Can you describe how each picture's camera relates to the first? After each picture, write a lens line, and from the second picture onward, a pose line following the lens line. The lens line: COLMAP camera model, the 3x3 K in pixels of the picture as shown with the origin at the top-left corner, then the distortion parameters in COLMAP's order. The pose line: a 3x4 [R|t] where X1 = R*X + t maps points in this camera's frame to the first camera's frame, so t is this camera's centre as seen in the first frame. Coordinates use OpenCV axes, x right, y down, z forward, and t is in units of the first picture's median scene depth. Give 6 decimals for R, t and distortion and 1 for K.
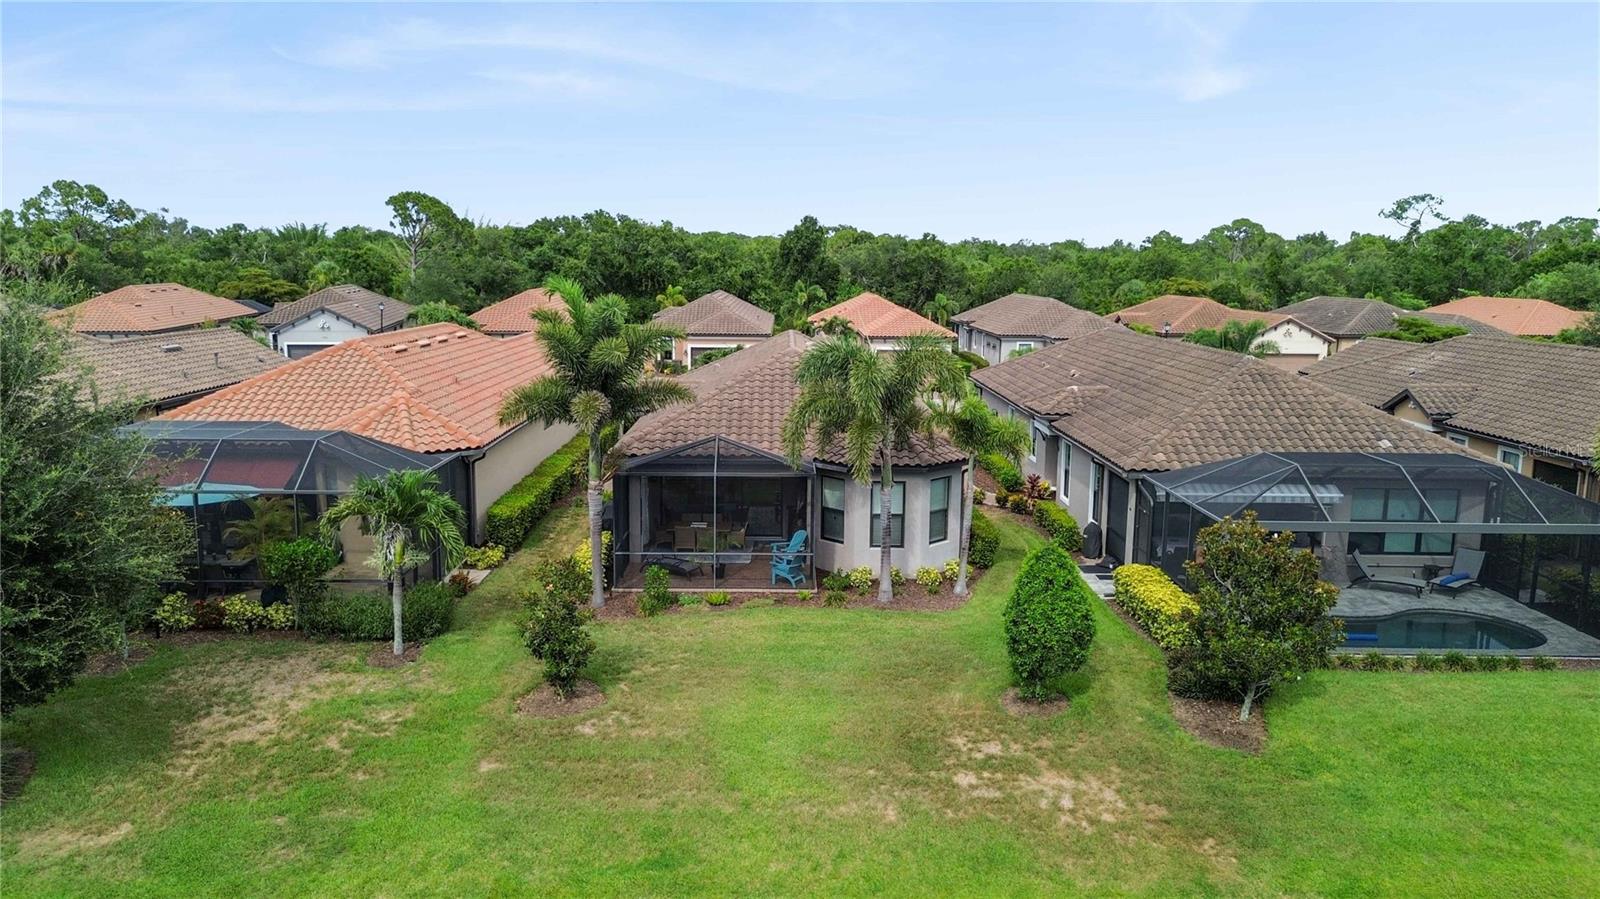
lens RADIAL K [[1142.4, 0, 802.3], [0, 1142.4, 453.8], [0, 0, 1]] dist [0.052759, -0.051373]
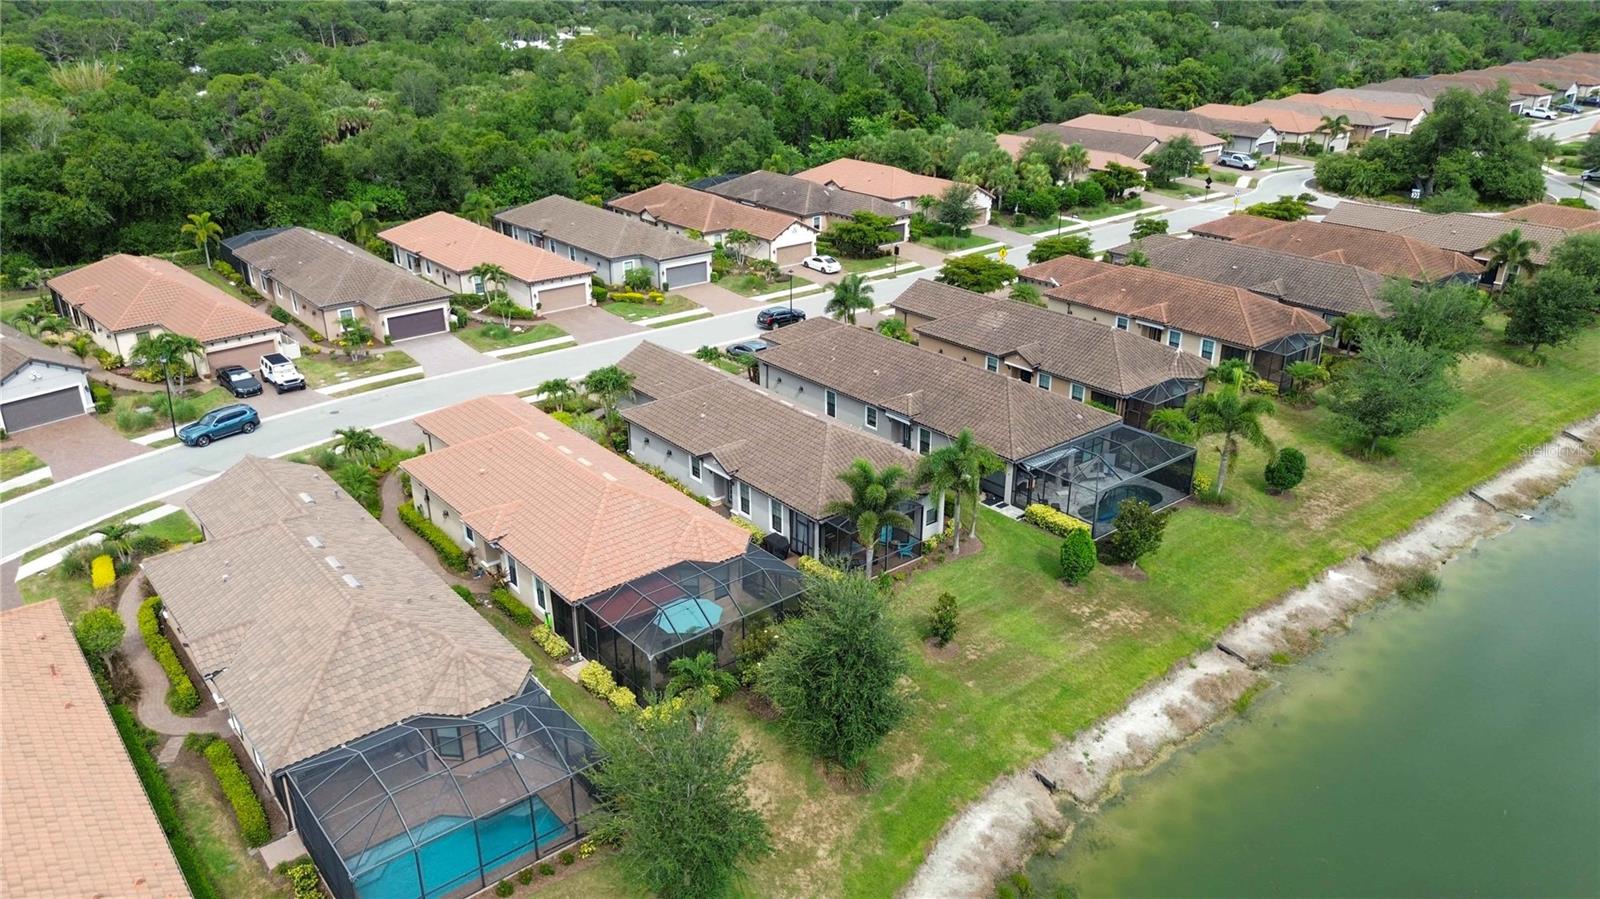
lens RADIAL K [[1142.4, 0, 808.4], [0, 1142.4, 446.1], [0, 0, 1]] dist [0.052759, -0.051373]
pose [[0.779451, -0.255232, 0.572113, -1.219110], [0.113618, 0.955691, 0.271560, -0.625244], [-0.616074, -0.146665, 0.773913, -0.432751]]
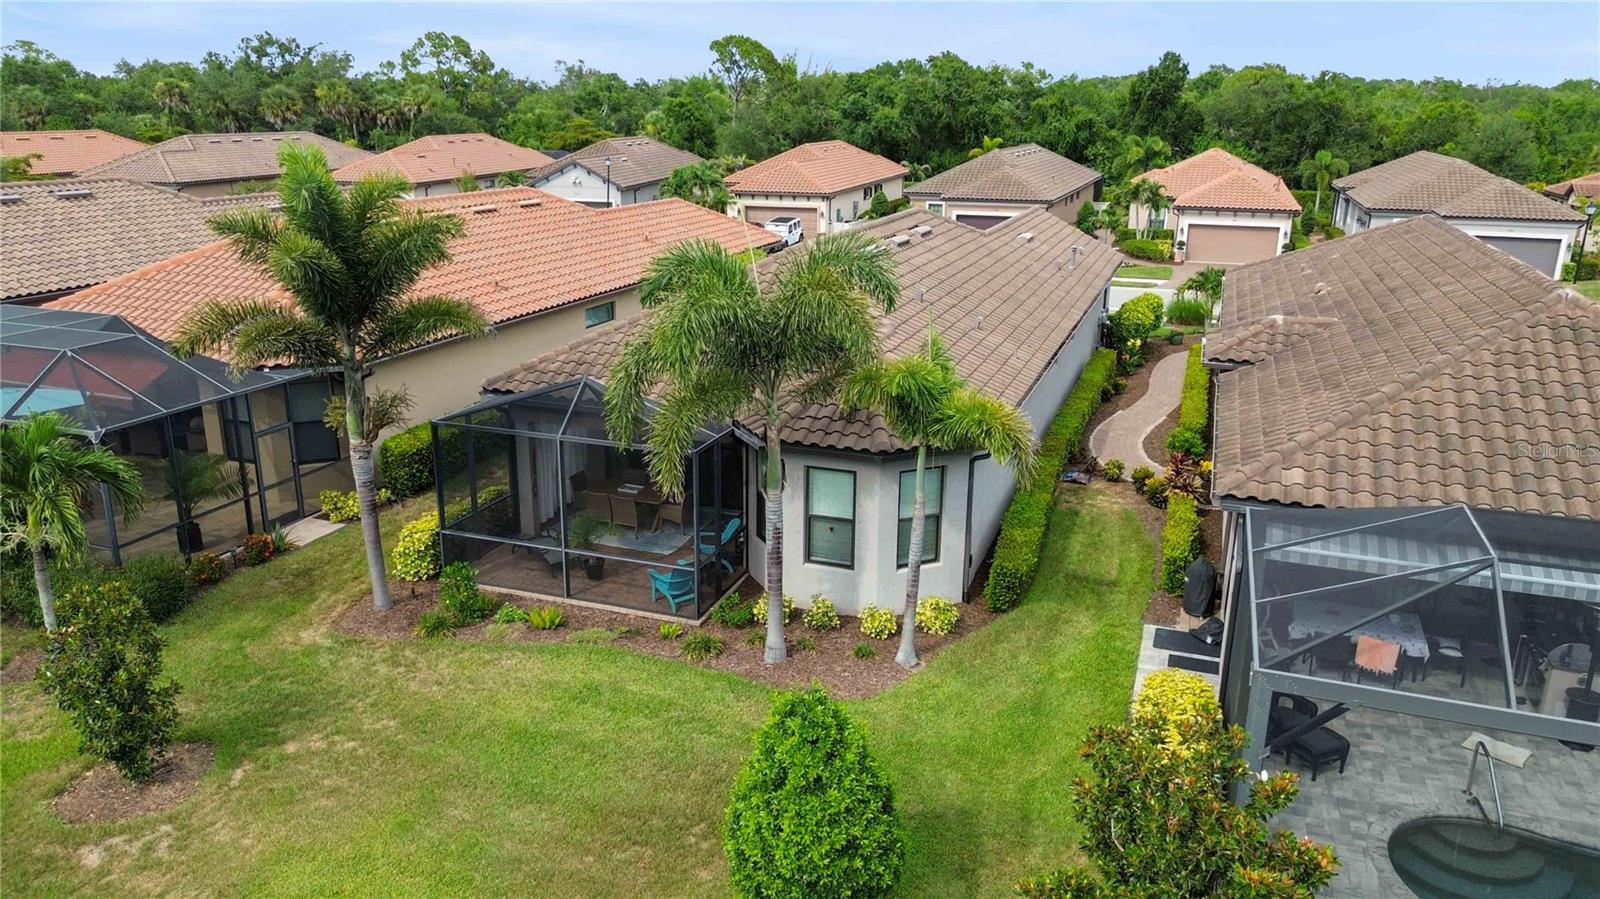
lens RADIAL K [[1142.4, 0, 797.5], [0, 1142.4, 453.4], [0, 0, 1]] dist [0.052759, -0.051373]
pose [[0.934776, 0.101542, -0.340417, 0.267309], [-0.058312, 0.989139, 0.134922, -0.067442], [0.350420, -0.106271, 0.930544, 0.384314]]
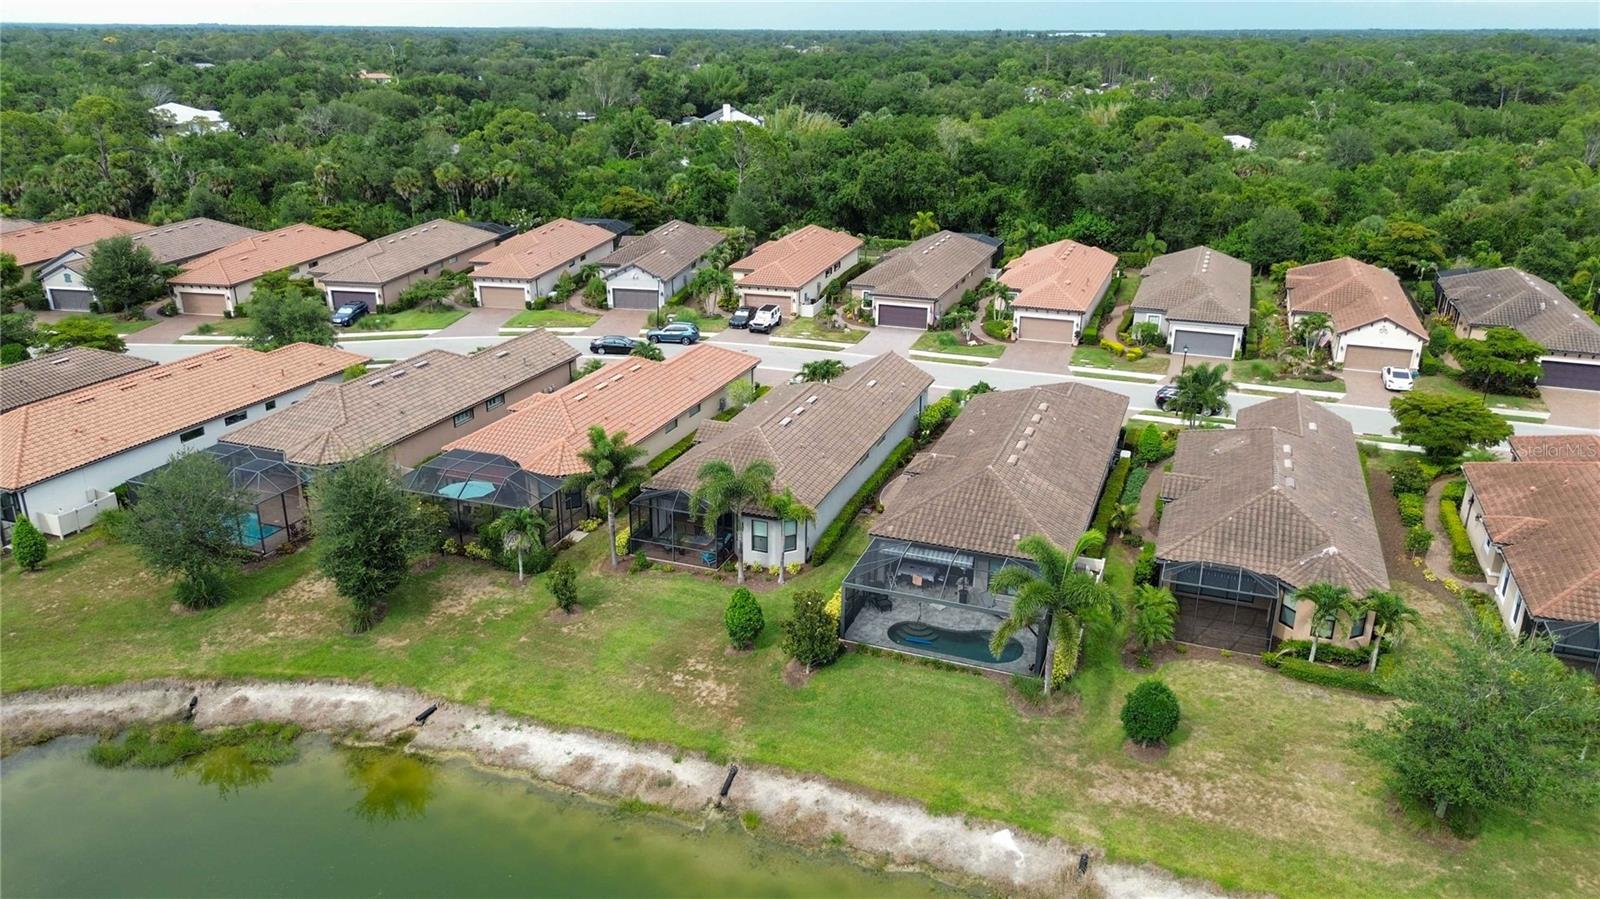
lens RADIAL K [[1142.4, 0, 784.5], [0, 1142.4, 450.3], [0, 0, 1]] dist [0.052759, -0.051373]
pose [[0.926629, 0.120876, -0.356017, 0.786150], [-0.054225, 0.979976, 0.191588, -0.466179], [0.372047, -0.158226, 0.914629, -0.764468]]
